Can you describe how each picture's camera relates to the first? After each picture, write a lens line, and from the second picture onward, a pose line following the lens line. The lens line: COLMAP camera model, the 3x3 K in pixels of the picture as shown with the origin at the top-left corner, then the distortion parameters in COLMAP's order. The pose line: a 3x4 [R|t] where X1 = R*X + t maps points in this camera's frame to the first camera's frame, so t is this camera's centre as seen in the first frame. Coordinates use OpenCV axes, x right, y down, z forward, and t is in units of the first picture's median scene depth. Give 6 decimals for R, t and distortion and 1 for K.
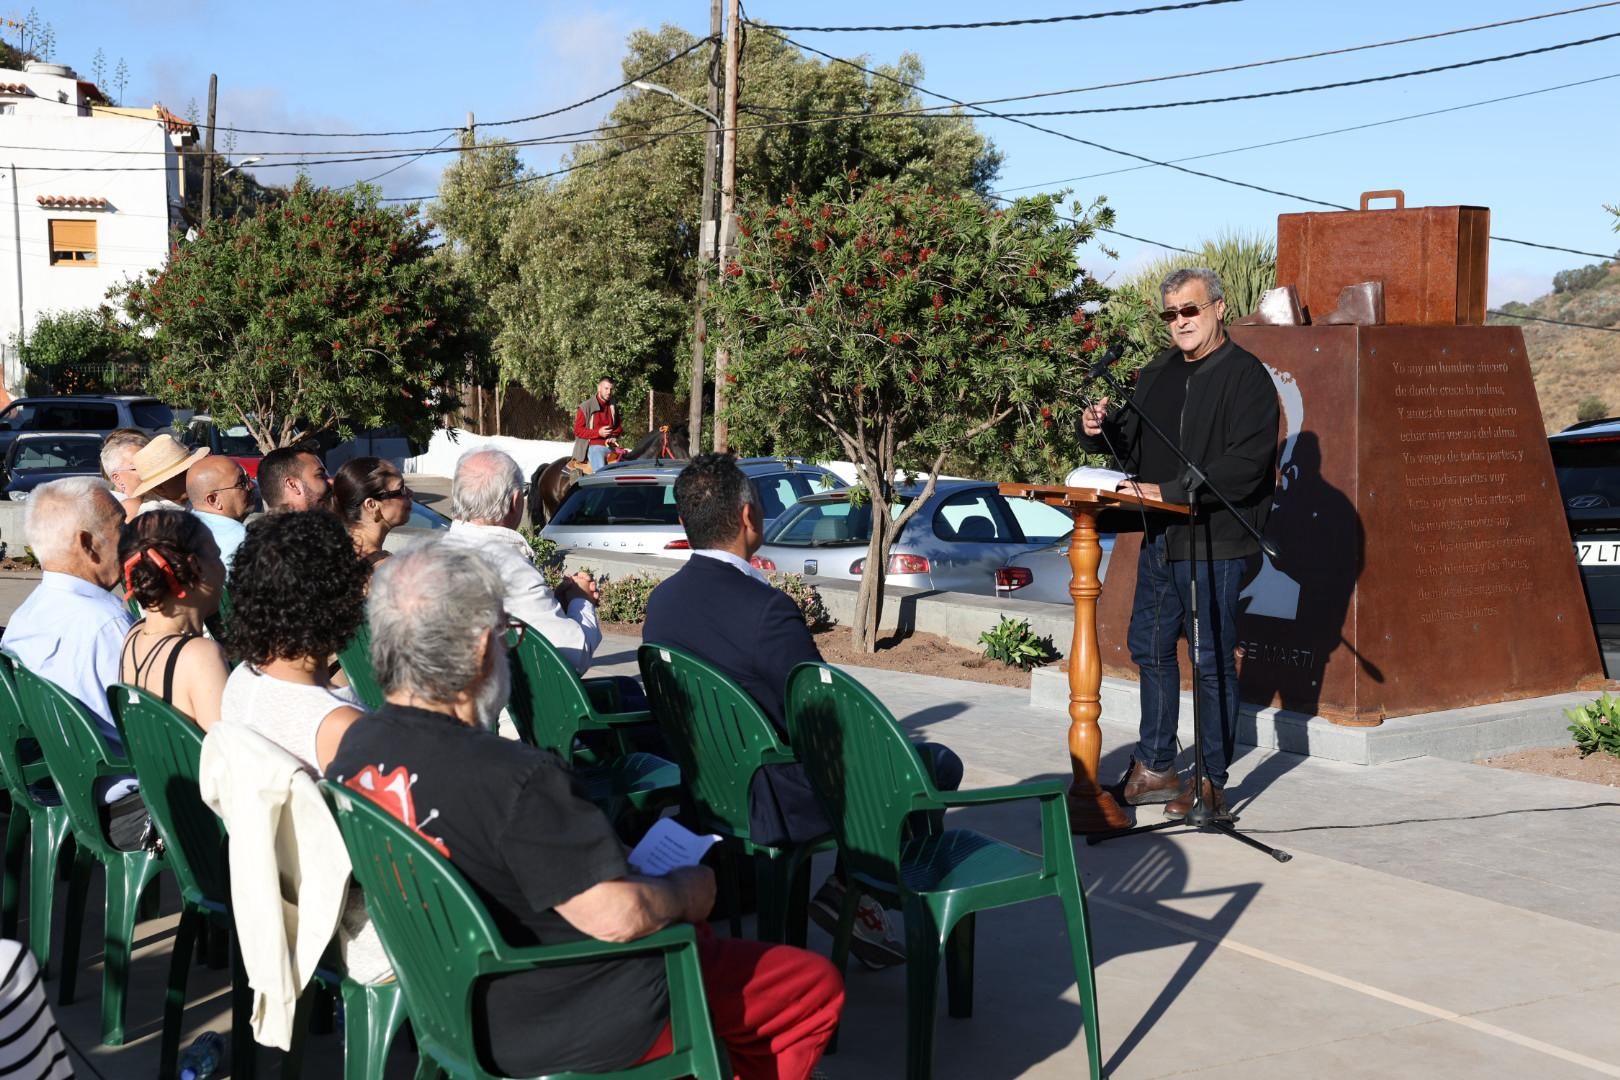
lens RADIAL K [[2164.6, 0, 803.4], [0, 2164.6, 523.1], [0, 0, 1]] dist [0.109104, 0.000000]
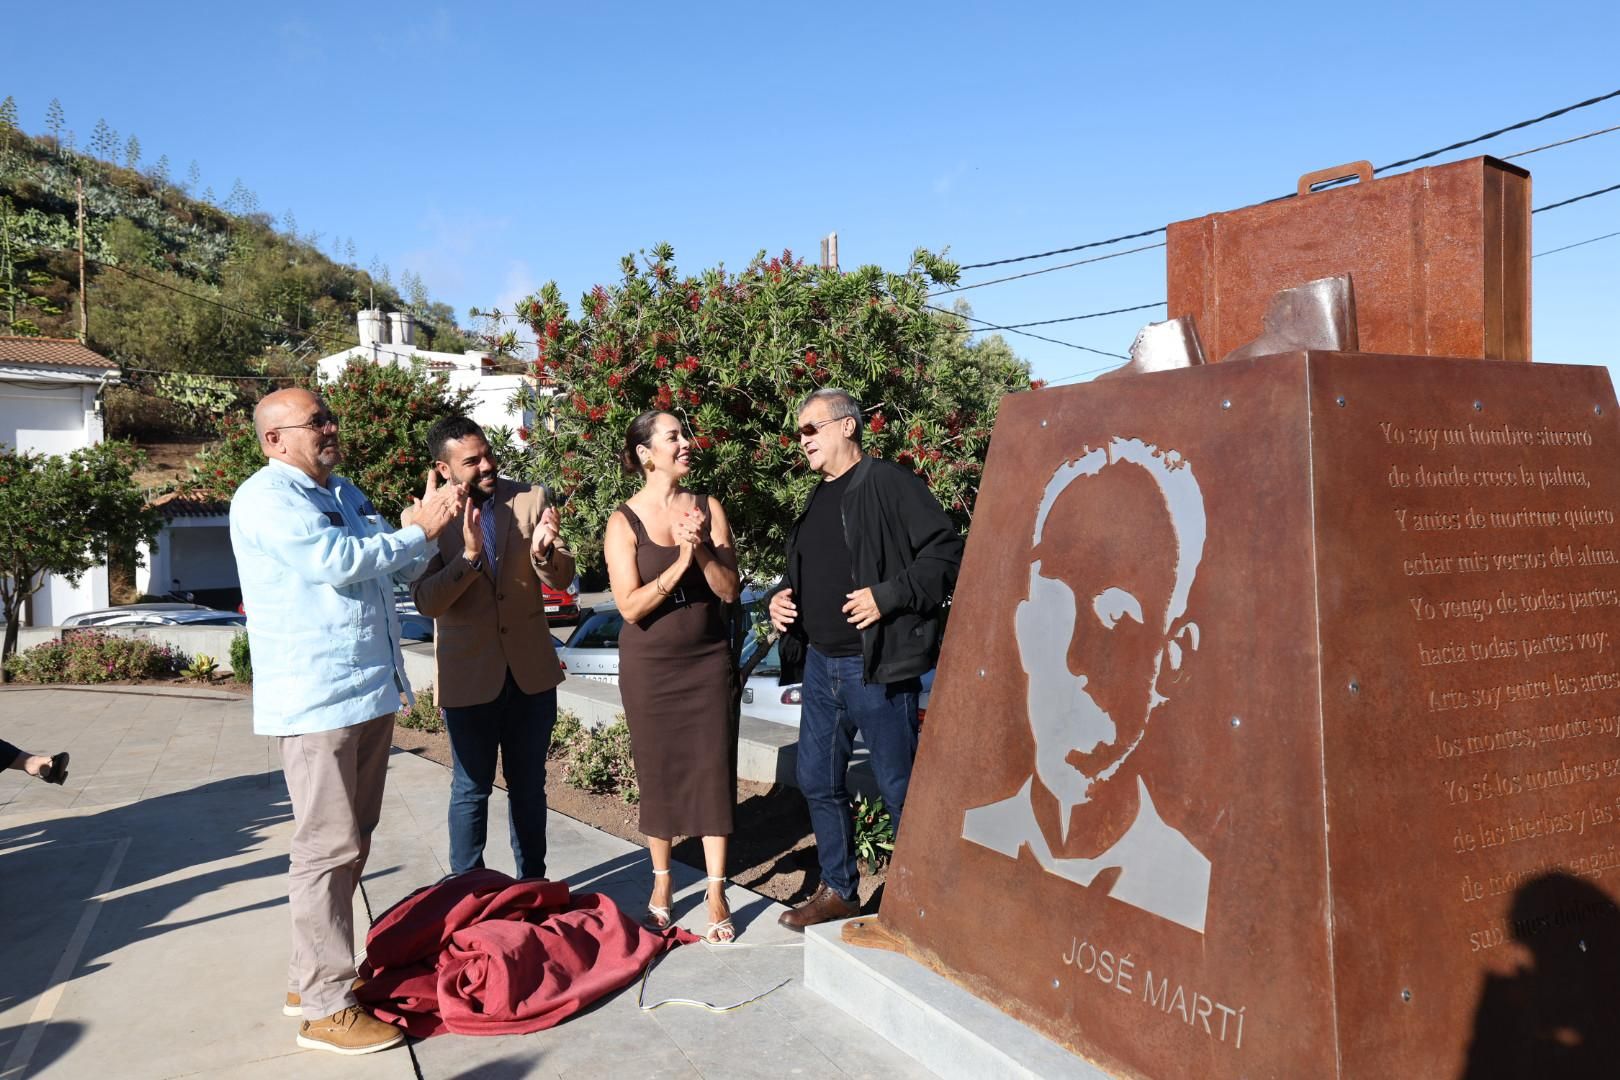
lens RADIAL K [[1220.5, 0, 792.9], [0, 1220.5, 518.3], [0, 0, 1]] dist [-0.004601, 0.059261]
pose [[0.990166, -0.019718, -0.138501, 0.167704], [0.009148, 0.997025, -0.076539, -0.029498], [0.139598, 0.074519, 0.987400, 0.678403]]
